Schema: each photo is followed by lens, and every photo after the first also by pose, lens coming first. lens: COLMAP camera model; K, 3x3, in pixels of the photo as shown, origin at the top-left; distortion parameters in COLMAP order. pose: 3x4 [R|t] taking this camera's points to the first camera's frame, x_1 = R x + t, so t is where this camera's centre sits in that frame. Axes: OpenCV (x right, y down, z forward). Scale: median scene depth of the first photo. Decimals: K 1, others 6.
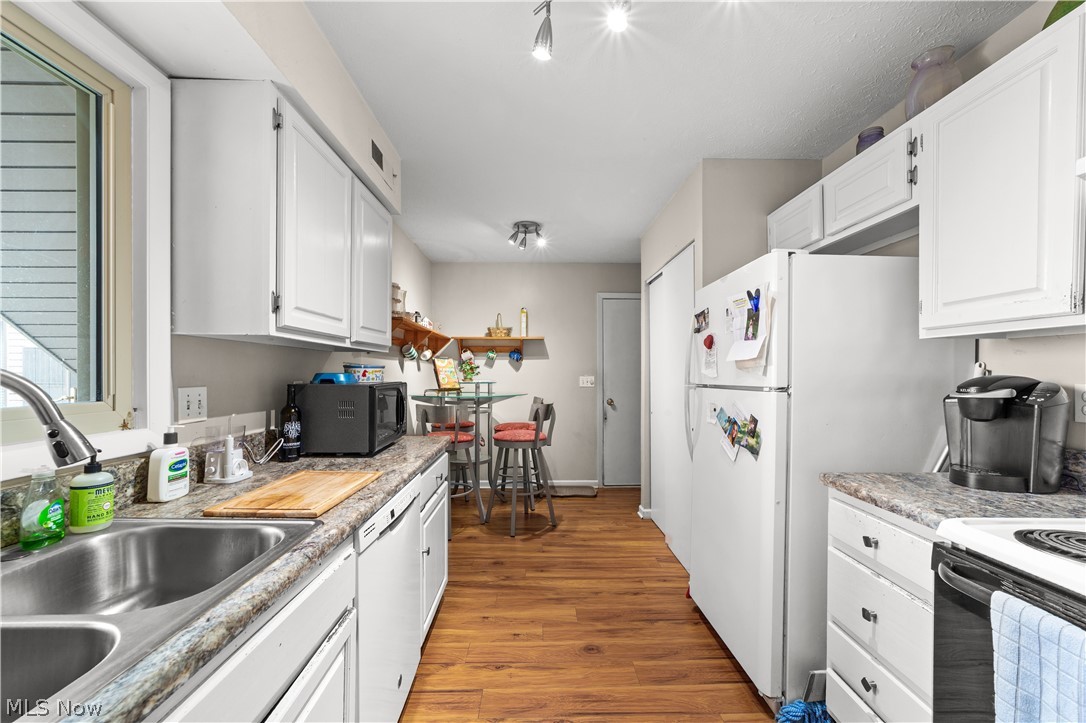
lens RADIAL K [[426.7, 0, 543.8], [0, 426.7, 374.0], [0, 0, 1]] dist [-0.016607, 0.008036]
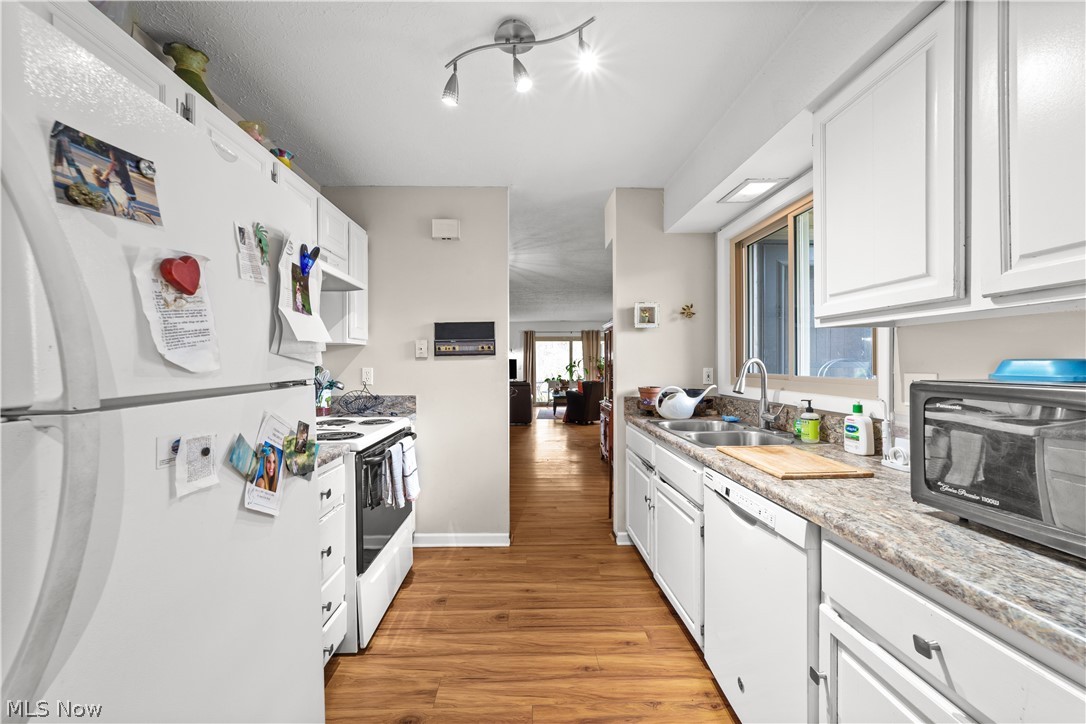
lens RADIAL K [[426.7, 0, 536.1], [0, 426.7, 365.6], [0, 0, 1]] dist [-0.016607, 0.008036]
pose [[-0.999903, 0.002666, -0.013705, 0.062899], [0.002520, 0.999940, 0.010671, -0.000958], [0.013732, 0.010636, -0.999849, 0.925424]]
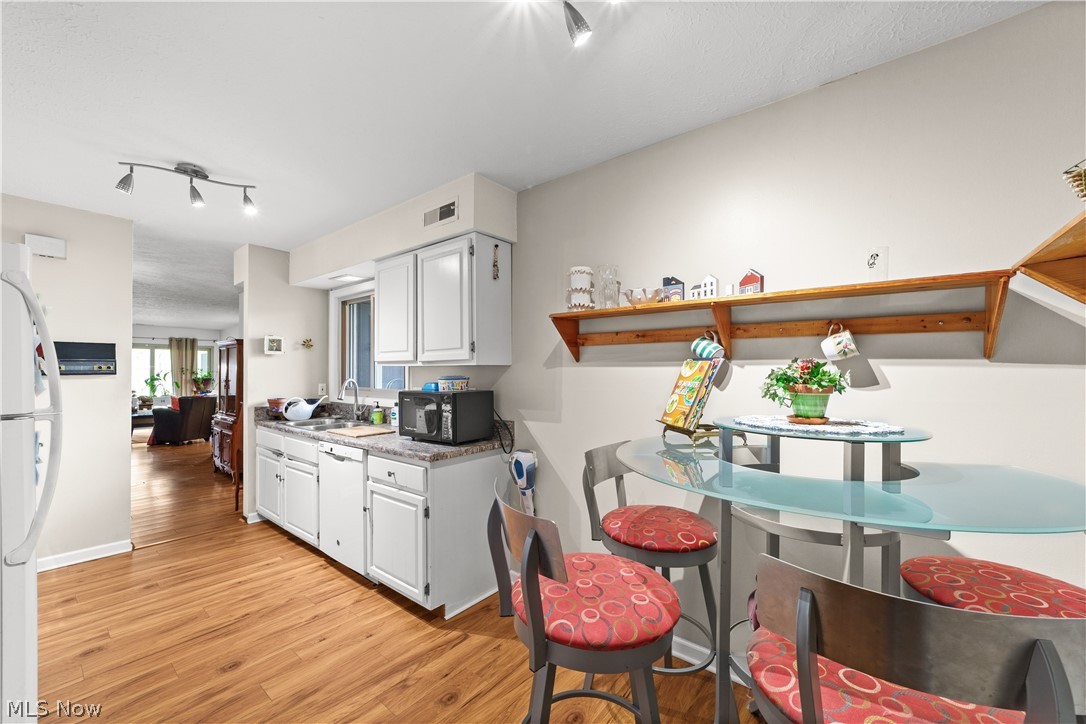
lens RADIAL K [[426.7, 0, 542.0], [0, 426.7, 371.6], [0, 0, 1]] dist [-0.016607, 0.008036]
pose [[-0.643529, -0.004753, -0.765407, 0.261242], [-0.005641, 0.999983, -0.001467, -0.026381], [0.765401, 0.003374, -0.643545, 1.410503]]
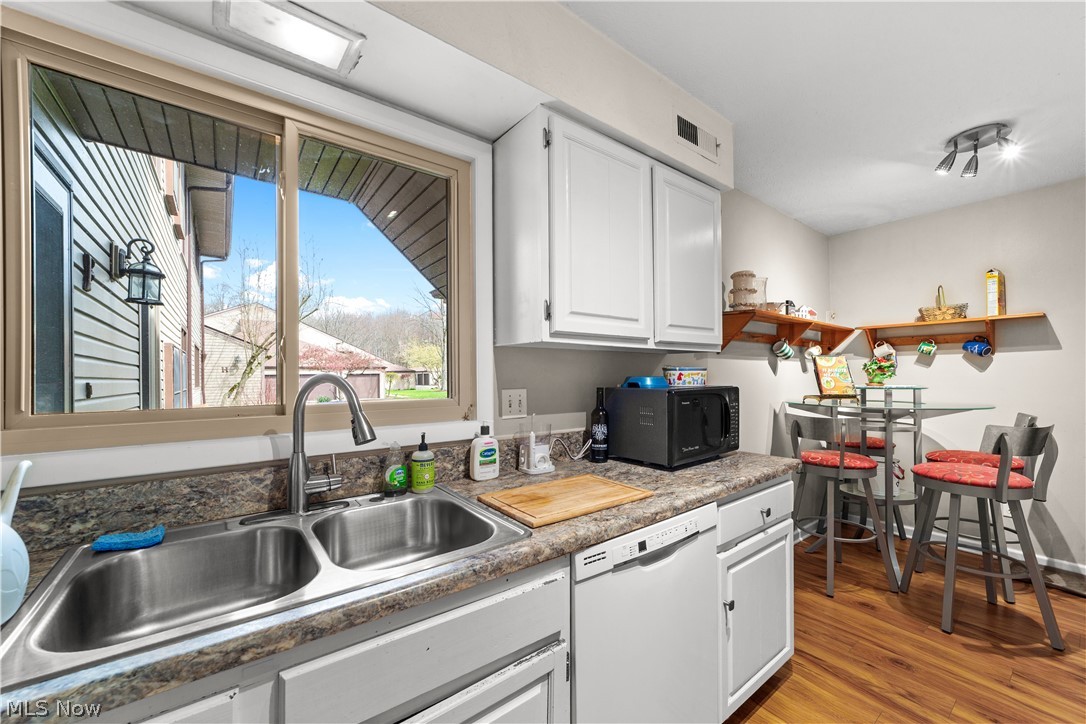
lens RADIAL K [[426.7, 0, 545.9], [0, 426.7, 371.9], [0, 0, 1]] dist [-0.016607, 0.008036]
pose [[0.594680, -0.012524, -0.803865, 0.092104], [0.004971, 0.999917, -0.011900, -0.001344], [0.803947, 0.003081, 0.594693, 0.158585]]
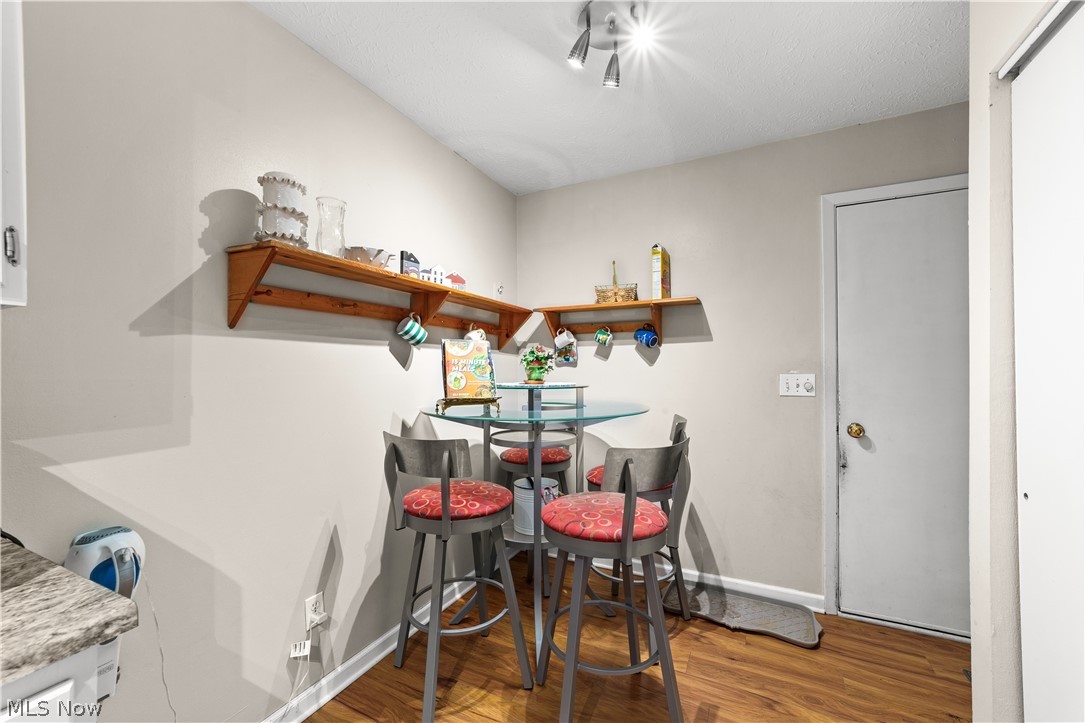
lens RADIAL K [[426.3, 0, 544.4], [0, 426.3, 372.0], [0, 0, 1]] dist [-0.016607, 0.008036]
pose [[0.889104, -0.002957, -0.457695, 0.106486], [0.005258, 0.999979, 0.003753, 0.000349], [0.457674, -0.005743, 0.889101, 0.705644]]
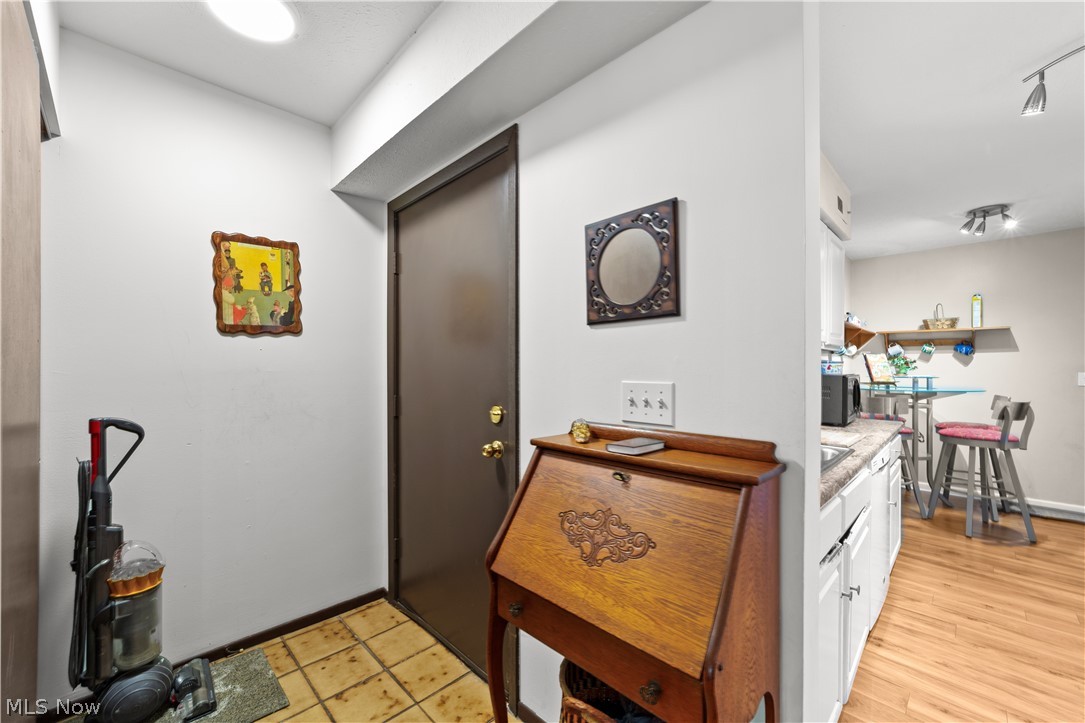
lens RADIAL K [[426.3, 0, 551.1], [0, 426.3, 364.5], [0, 0, 1]] dist [-0.016607, 0.008036]
pose [[0.691484, -0.002712, -0.722387, -0.037548], [-0.004914, 0.999952, -0.008459, 0.004110], [0.722375, 0.009399, 0.691437, -0.385433]]
